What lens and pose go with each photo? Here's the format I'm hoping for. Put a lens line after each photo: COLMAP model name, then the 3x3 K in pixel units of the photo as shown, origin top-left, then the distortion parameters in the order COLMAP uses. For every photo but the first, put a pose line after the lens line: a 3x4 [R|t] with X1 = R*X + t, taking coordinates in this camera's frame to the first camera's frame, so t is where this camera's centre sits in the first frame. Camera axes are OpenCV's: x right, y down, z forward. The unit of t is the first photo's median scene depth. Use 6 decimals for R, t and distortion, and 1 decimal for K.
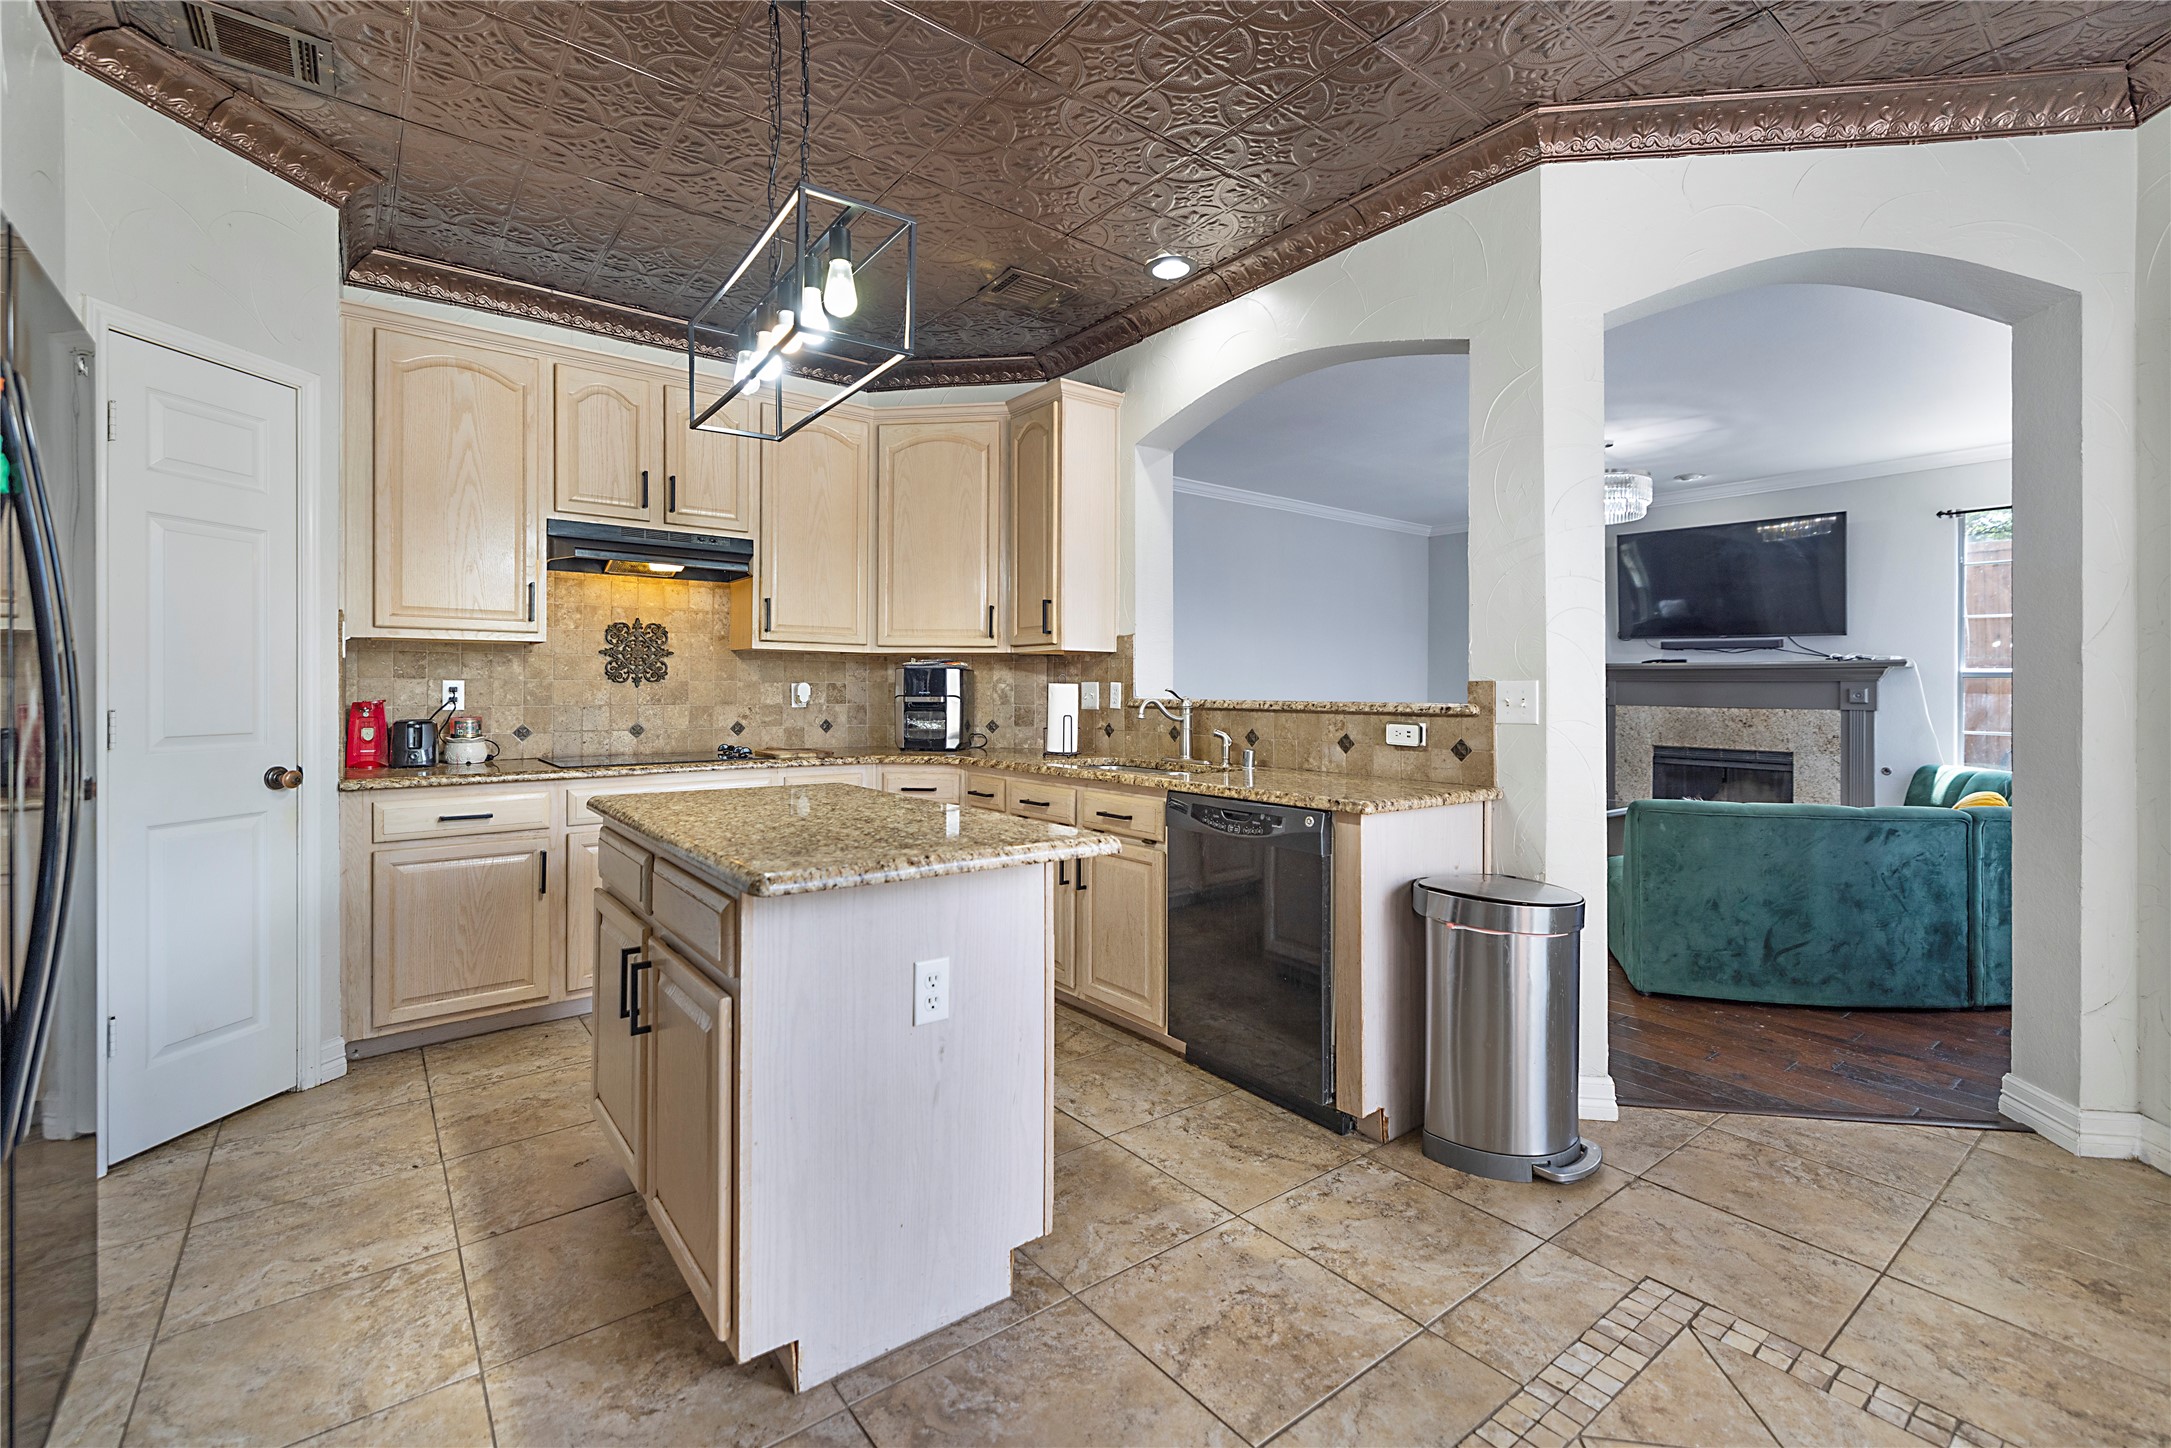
lens RADIAL K [[931.4, 0, 1083.4], [0, 931.4, 696.2], [0, 0, 1]] dist [0.001941, -0.000007]
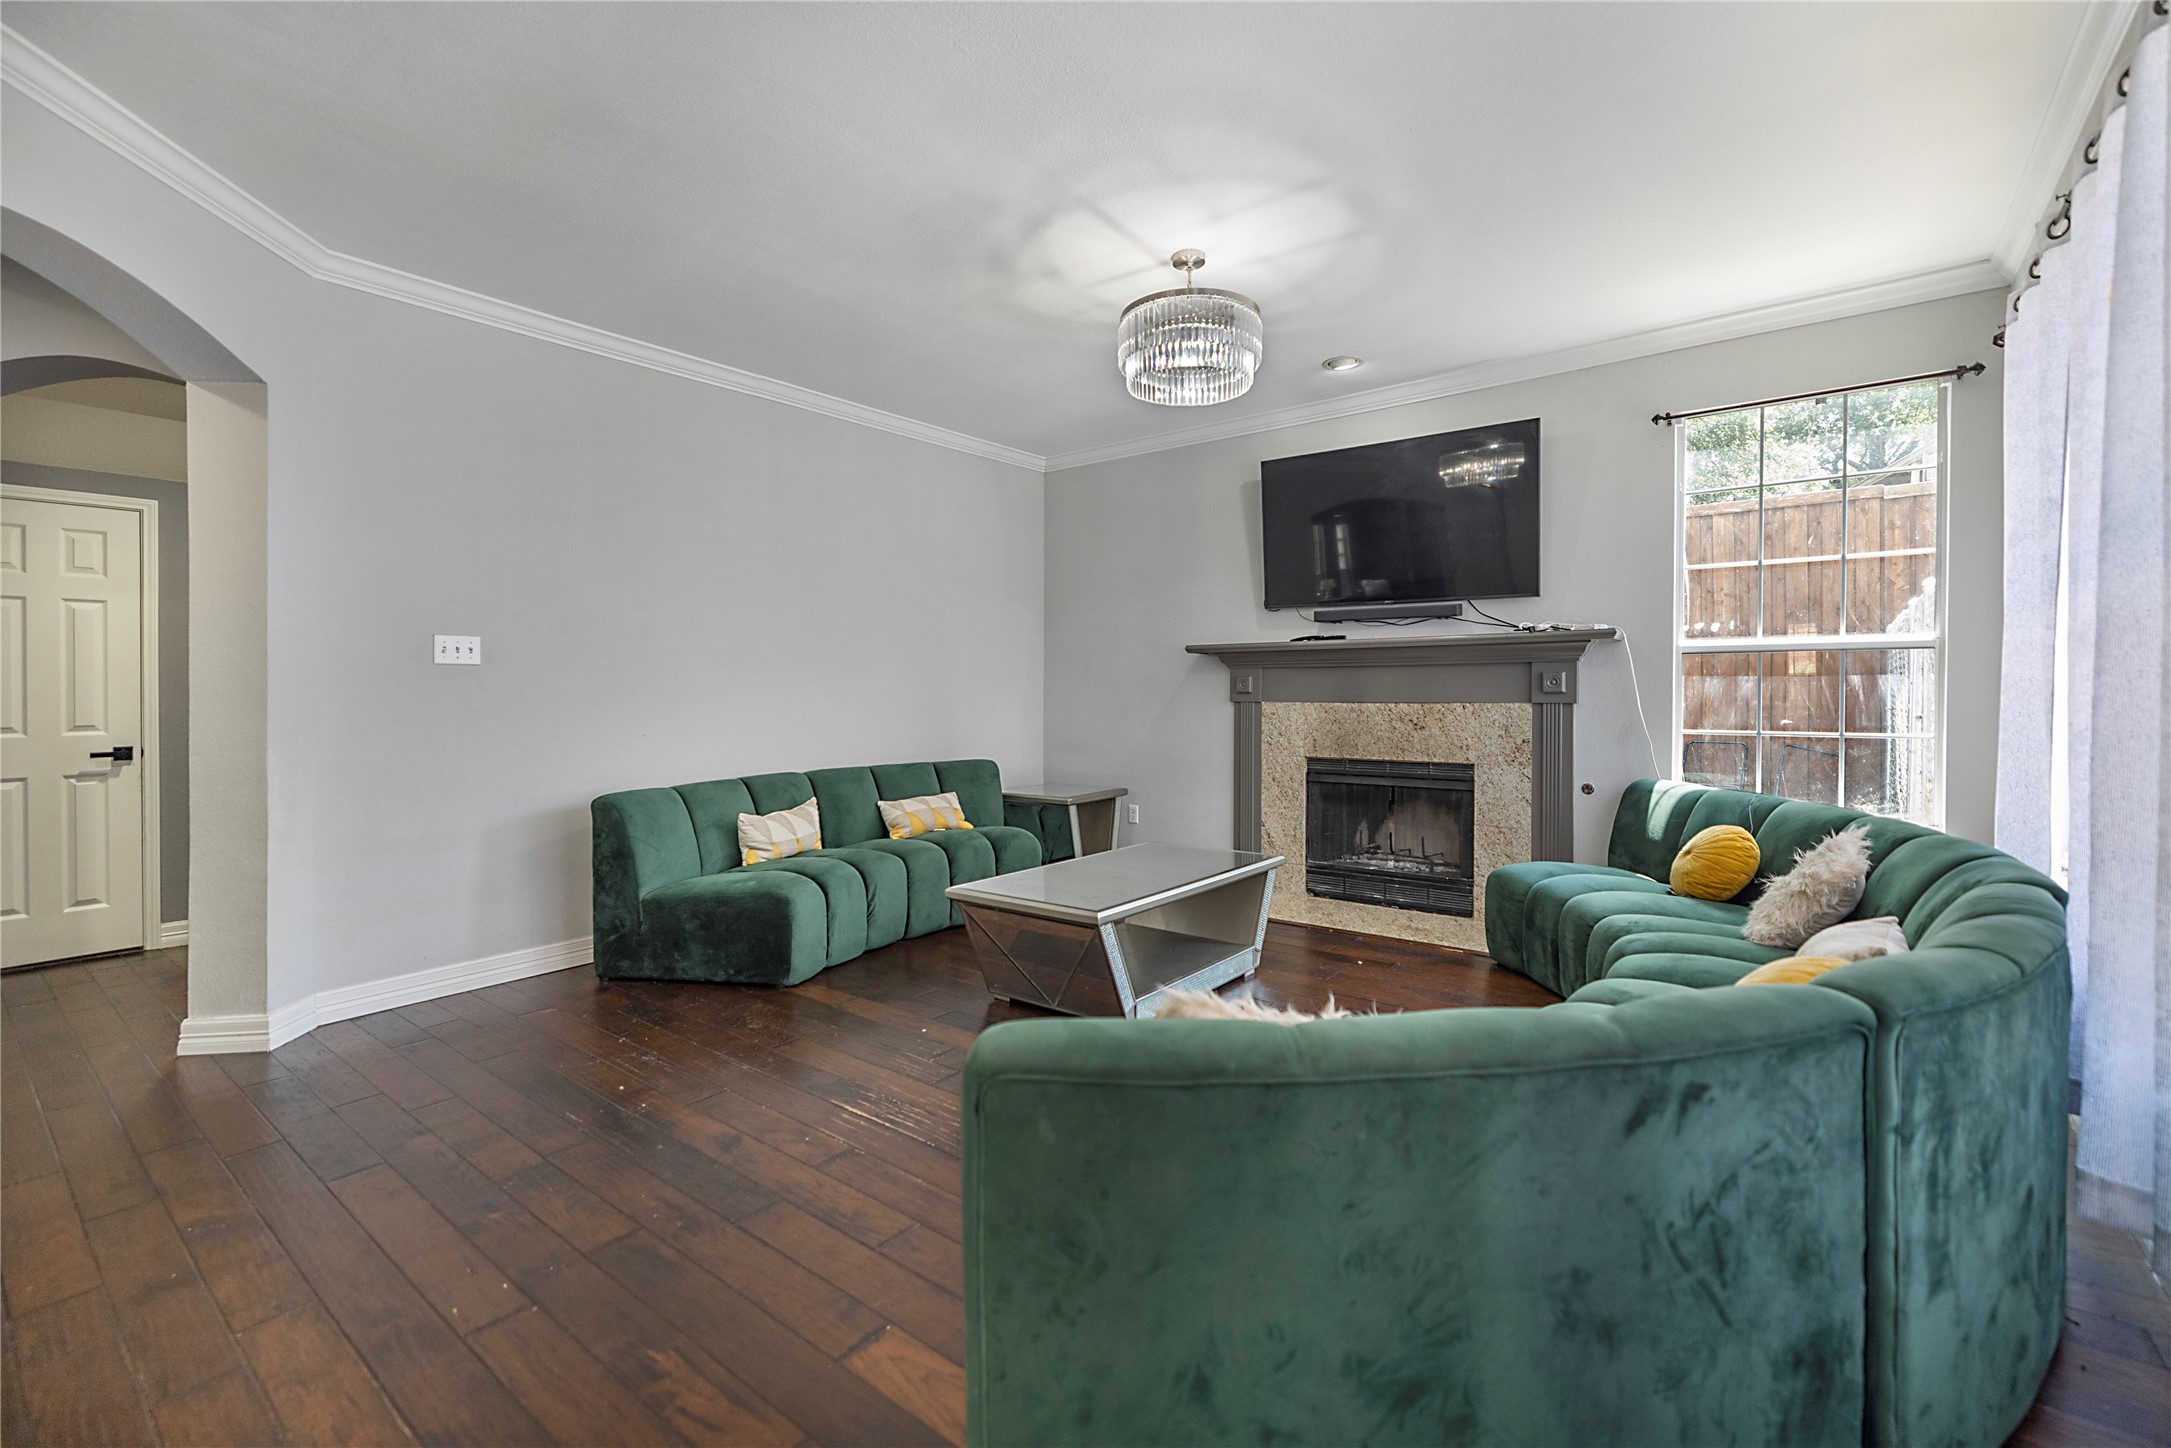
lens RADIAL K [[930.3, 0, 1083.7], [0, 930.3, 738.1], [0, 0, 1]] dist [0.001904, 0.000181]
pose [[0.970674, -0.029916, 0.238532, 0.337502], [0.019110, 0.998689, 0.047487, 0.001275], [-0.239640, -0.041536, 0.969973, 0.426680]]
